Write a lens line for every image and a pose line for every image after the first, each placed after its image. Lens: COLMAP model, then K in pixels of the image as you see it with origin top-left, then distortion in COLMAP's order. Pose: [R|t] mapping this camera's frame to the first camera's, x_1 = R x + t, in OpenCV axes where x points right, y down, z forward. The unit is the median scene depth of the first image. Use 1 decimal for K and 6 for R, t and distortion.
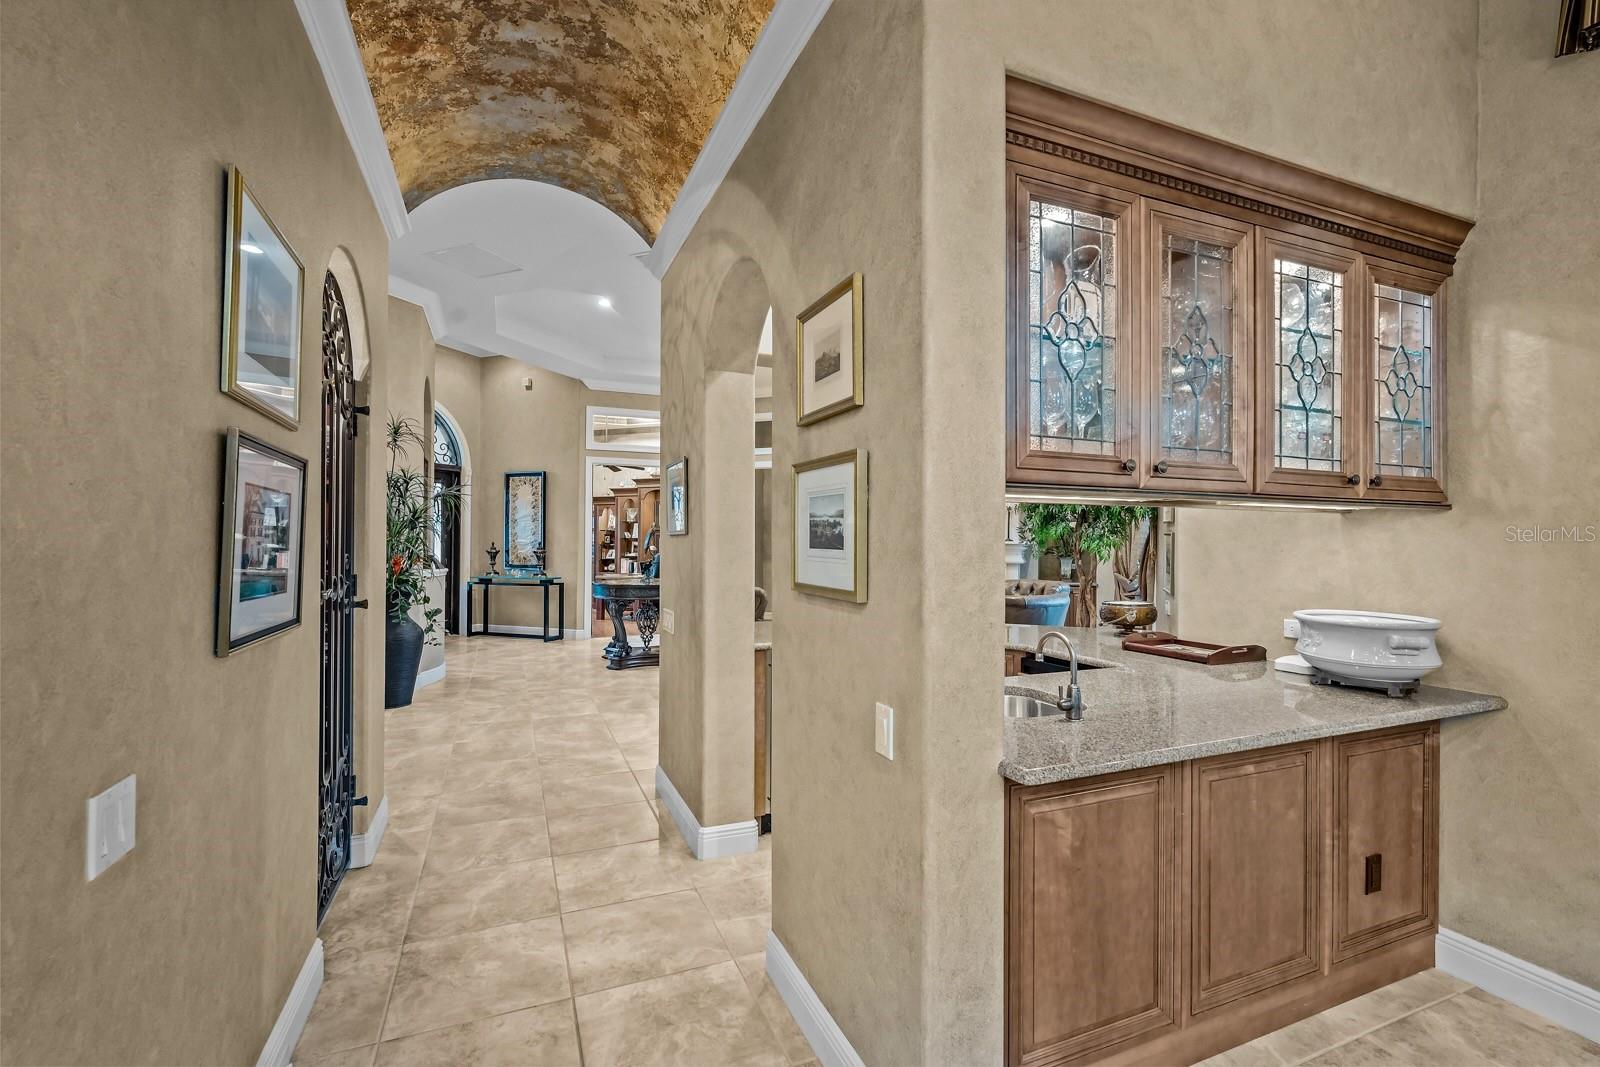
lens RADIAL K [[695.9, 0, 800.2], [0, 695.9, 533.7], [0, 0, 1]] dist [-0.001045, -0.000096]
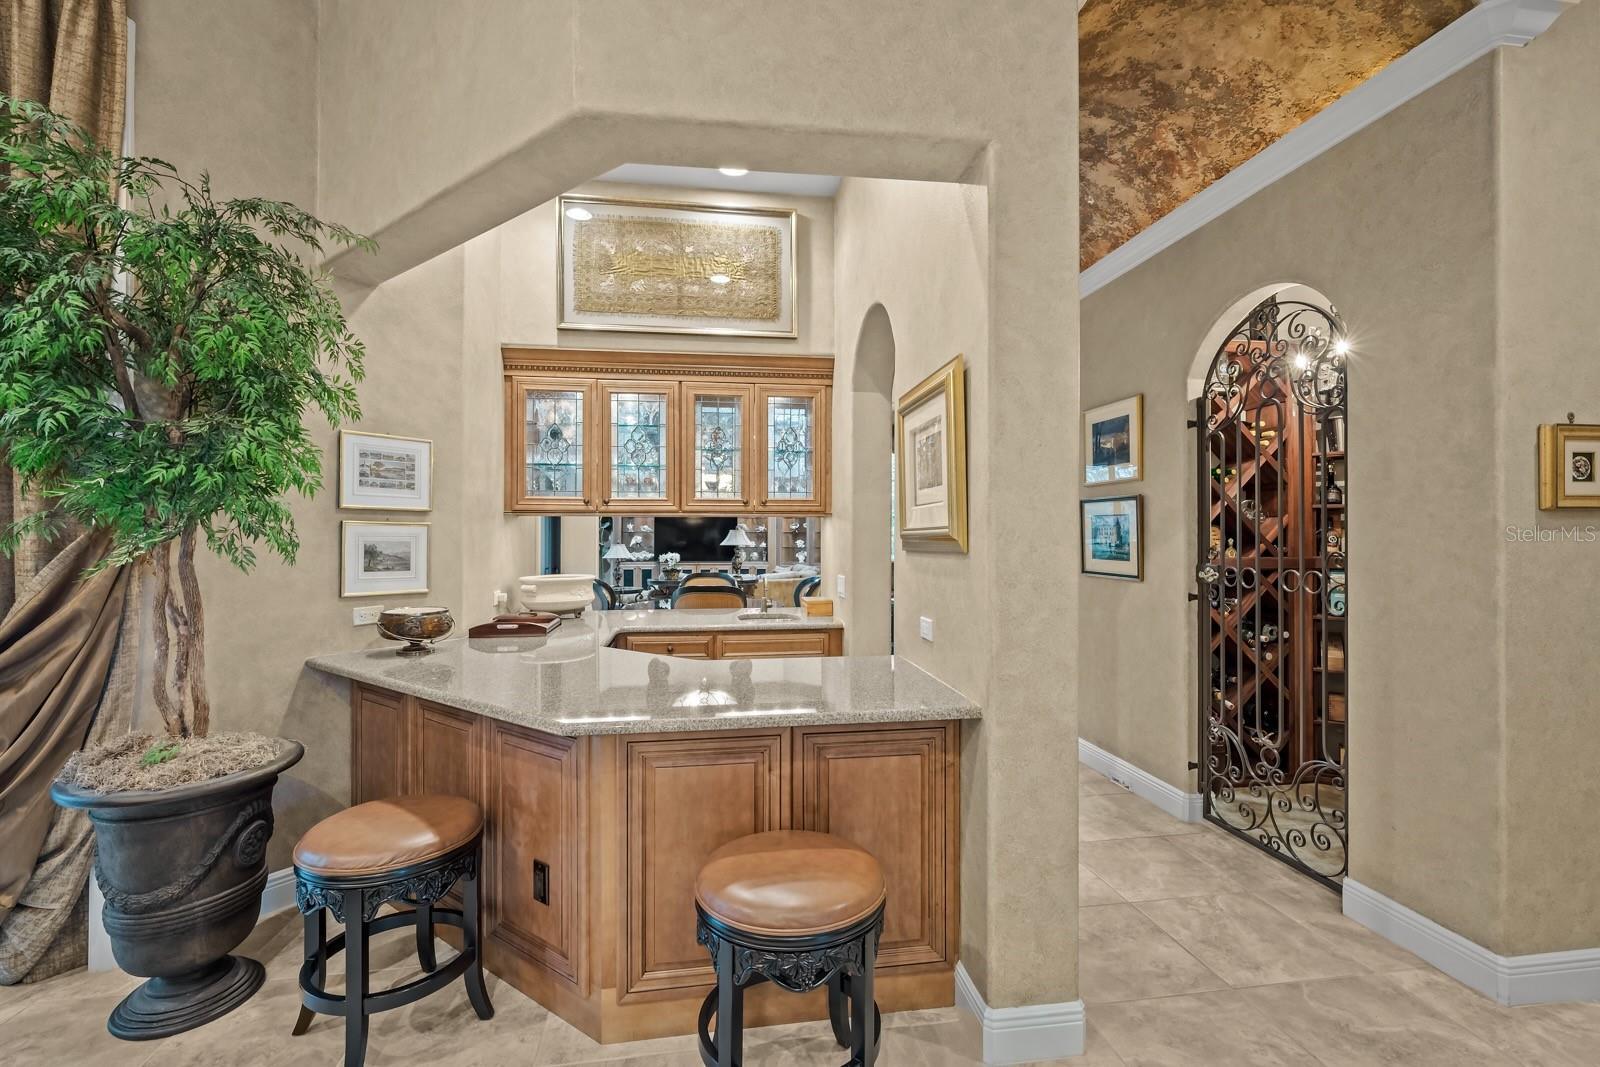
lens RADIAL K [[695.9, 0, 800.9], [0, 695.9, 532.0], [0, 0, 1]] dist [-0.001045, -0.000096]
pose [[-0.969881, -0.002280, 0.243571, -0.090299], [-0.005750, 0.999892, -0.013536, 0.010014], [-0.243513, -0.014529, -0.969789, 1.027643]]
